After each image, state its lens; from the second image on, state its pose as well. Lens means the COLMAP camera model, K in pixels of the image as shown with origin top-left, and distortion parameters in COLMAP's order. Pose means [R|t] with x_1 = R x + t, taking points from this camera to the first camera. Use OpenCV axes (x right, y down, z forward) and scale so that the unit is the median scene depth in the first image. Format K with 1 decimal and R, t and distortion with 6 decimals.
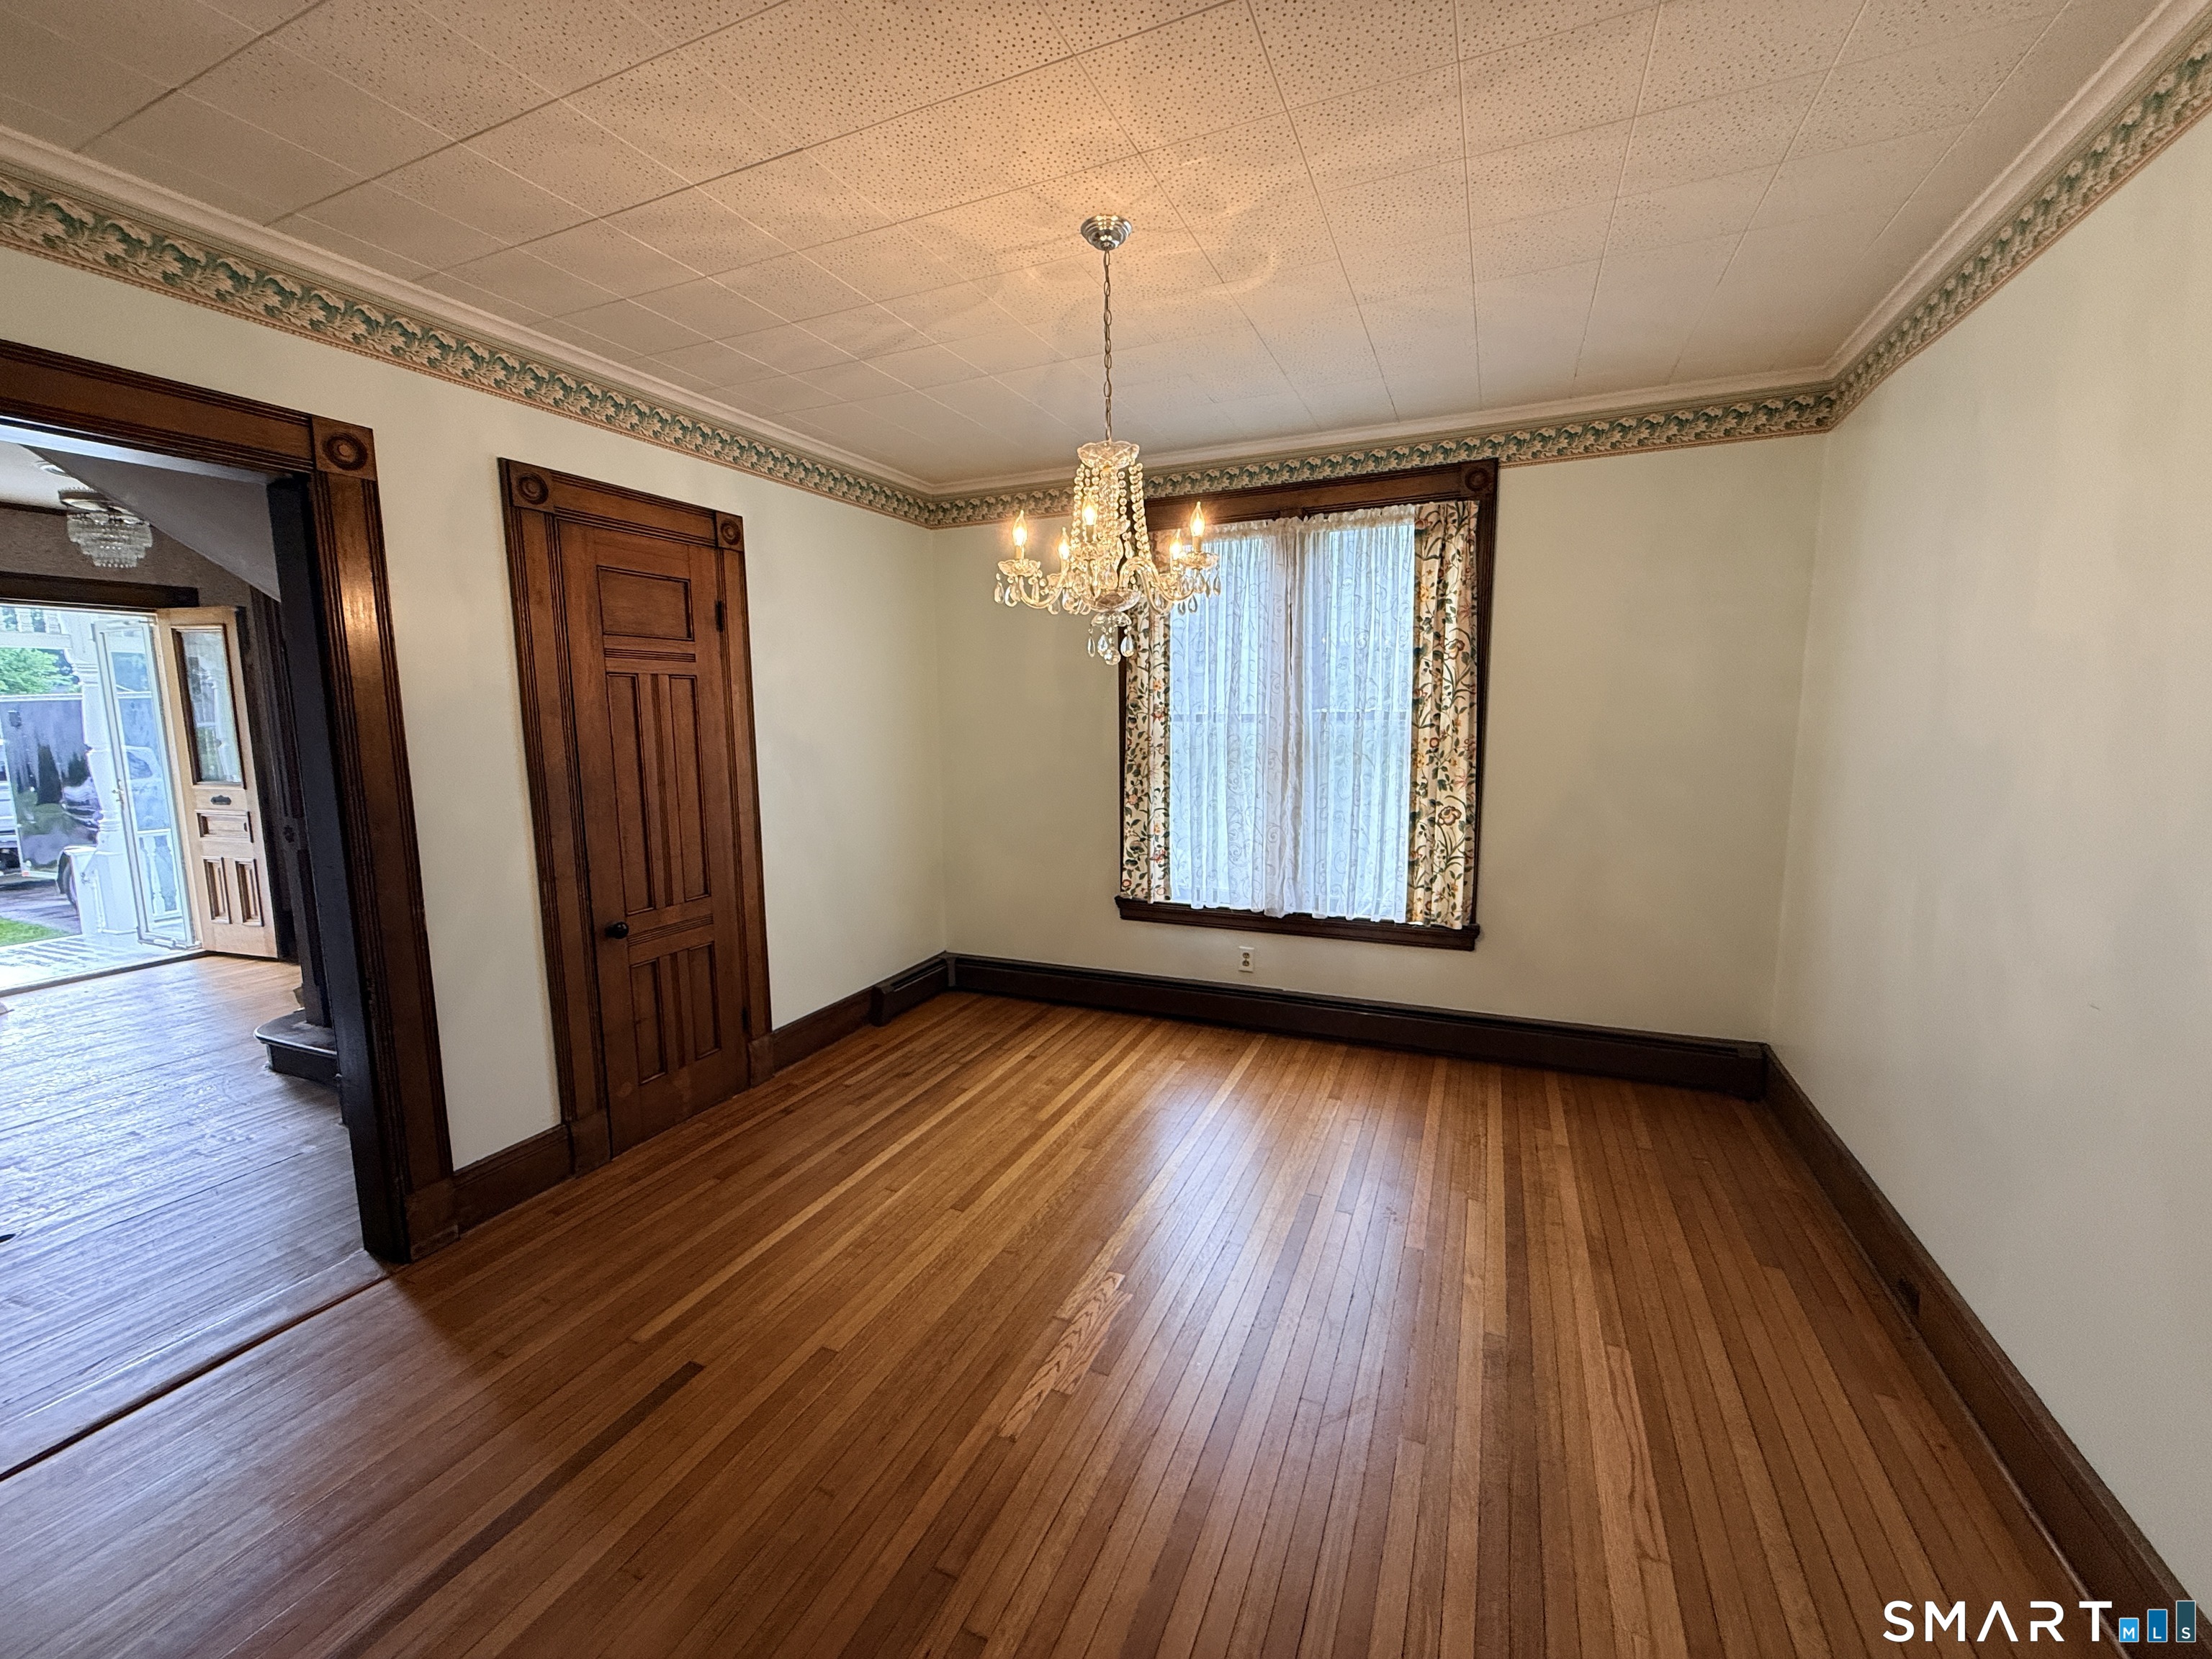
lens RADIAL K [[885.1, 0, 1097.7], [0, 885.1, 829.3], [0, 0, 1]] dist [0.000804, -0.000006]
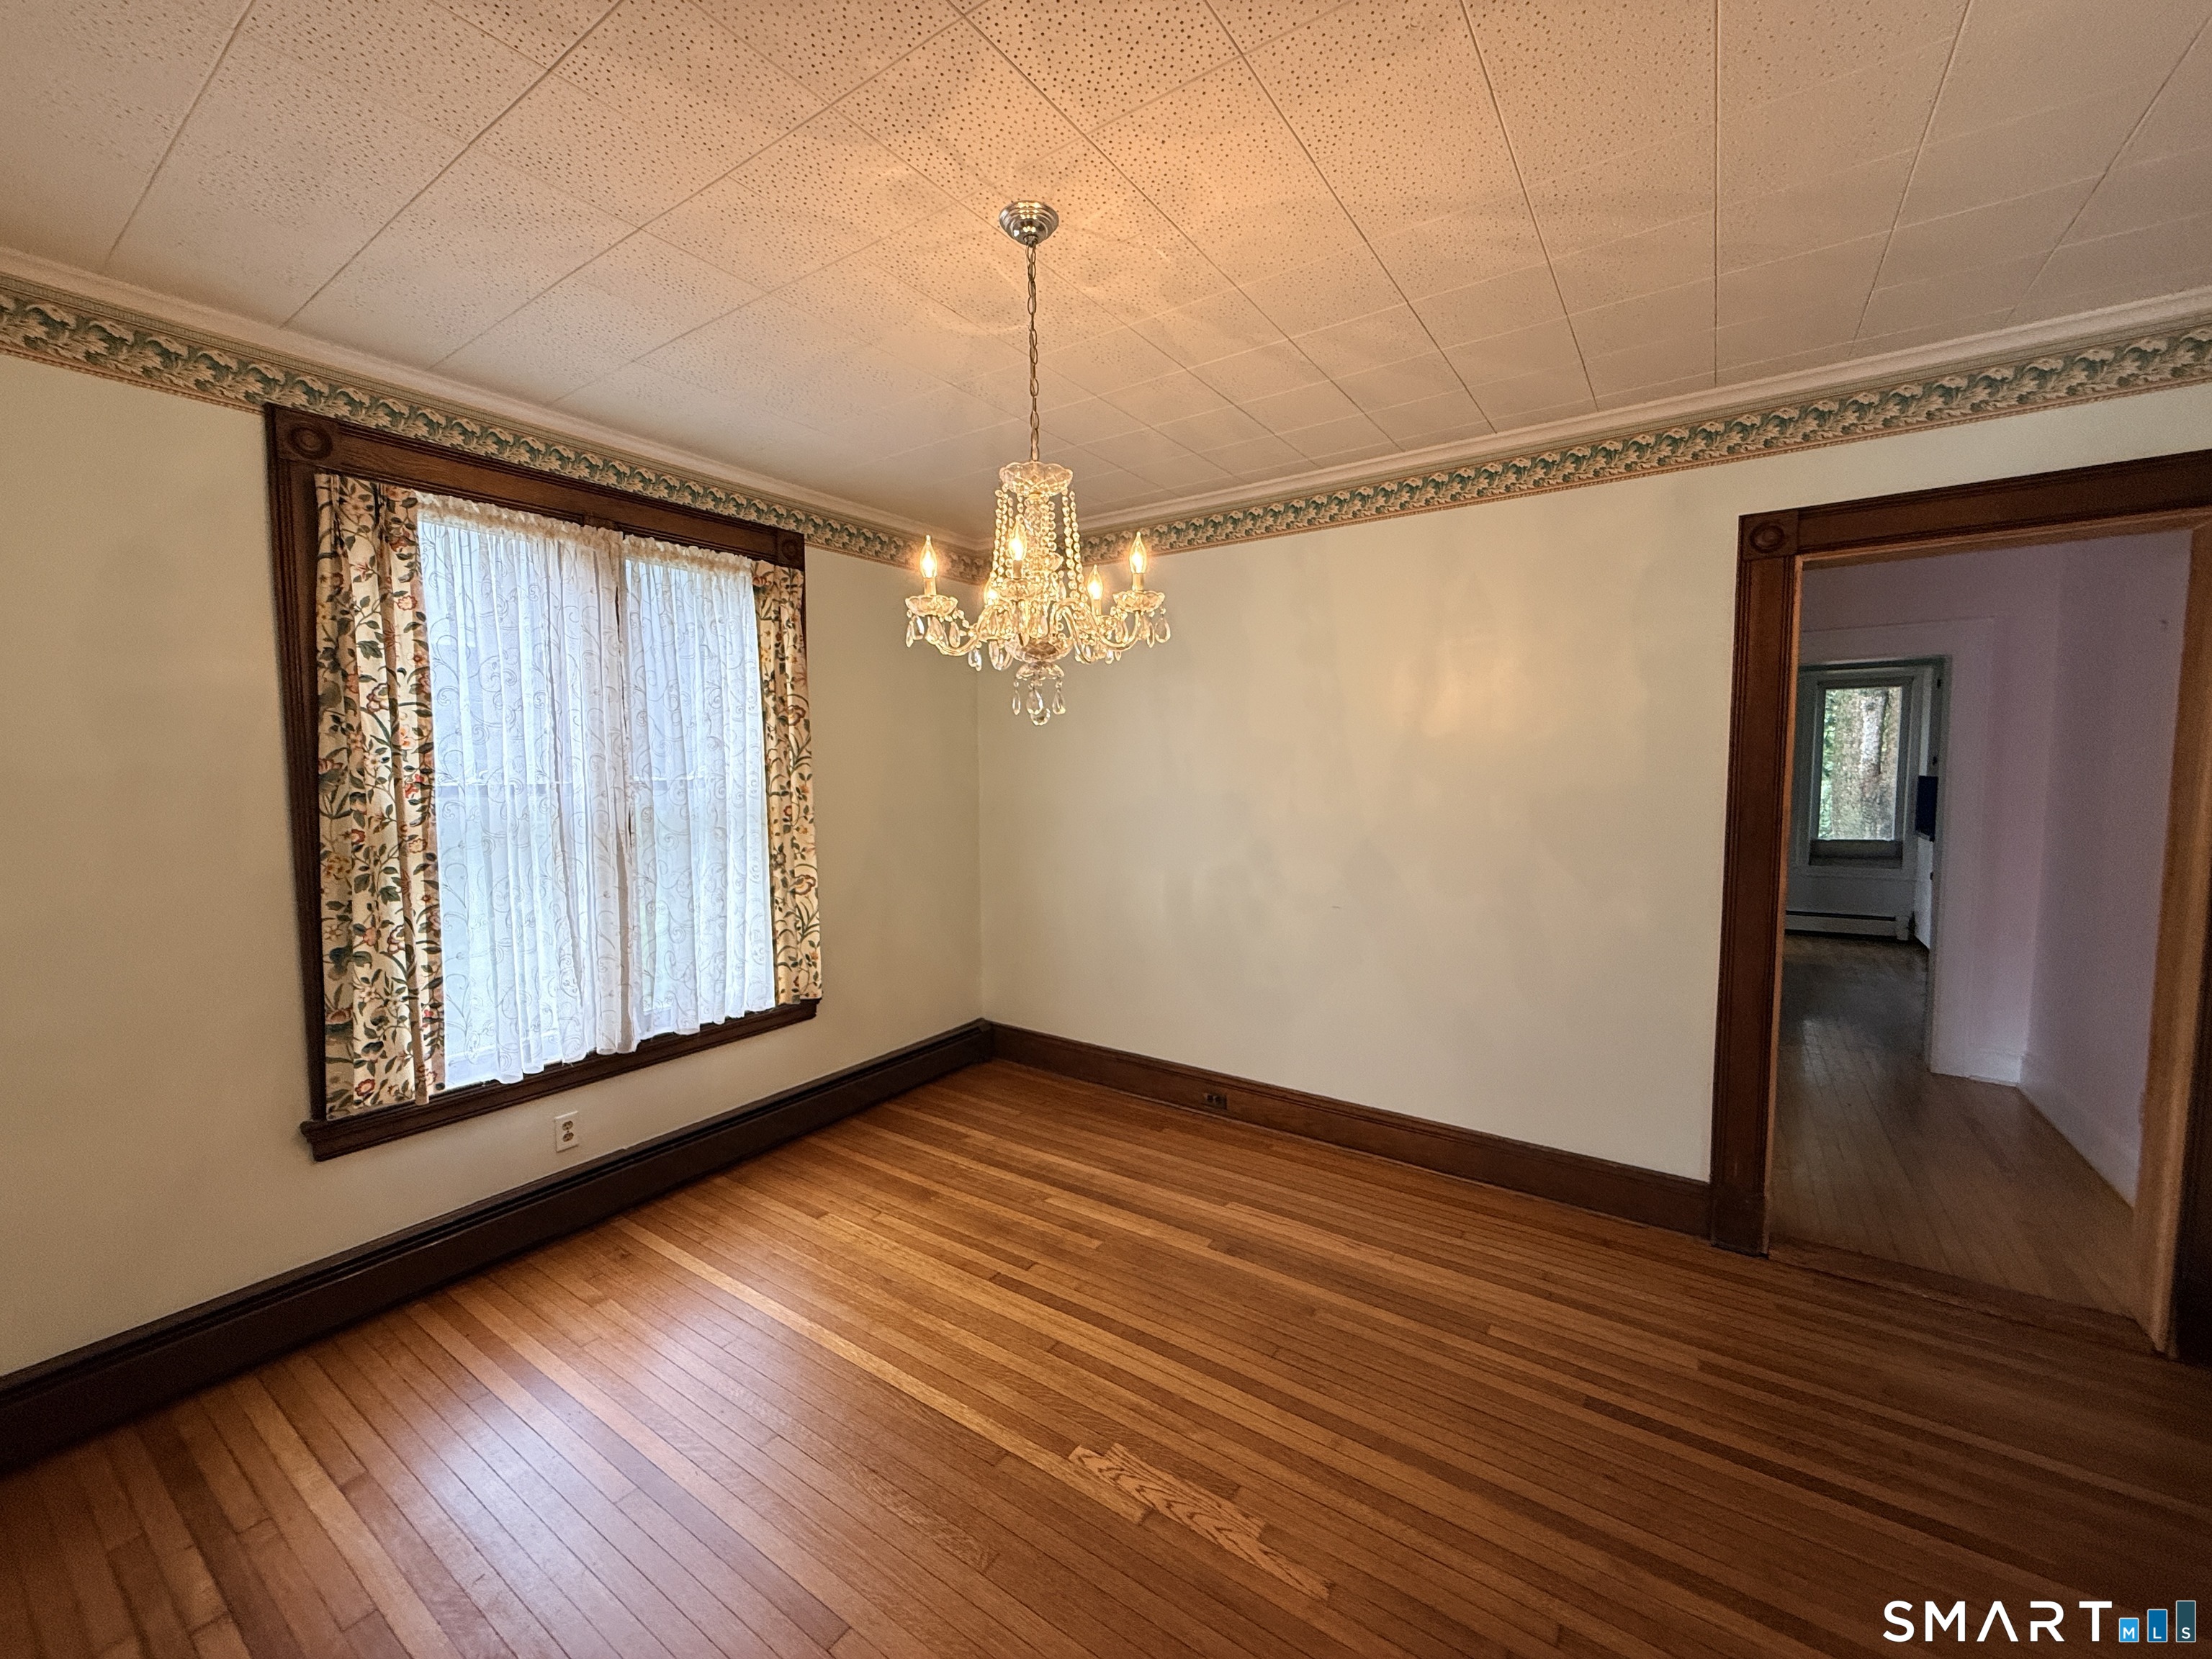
lens RADIAL K [[885.1, 0, 1099.4], [0, 885.1, 826.4], [0, 0, 1]] dist [0.000804, -0.000006]
pose [[0.178611, -0.060434, 0.982062, -0.500264], [0.134709, 0.990215, 0.036436, -0.070723], [-0.974655, 0.125785, 0.185004, 0.496645]]
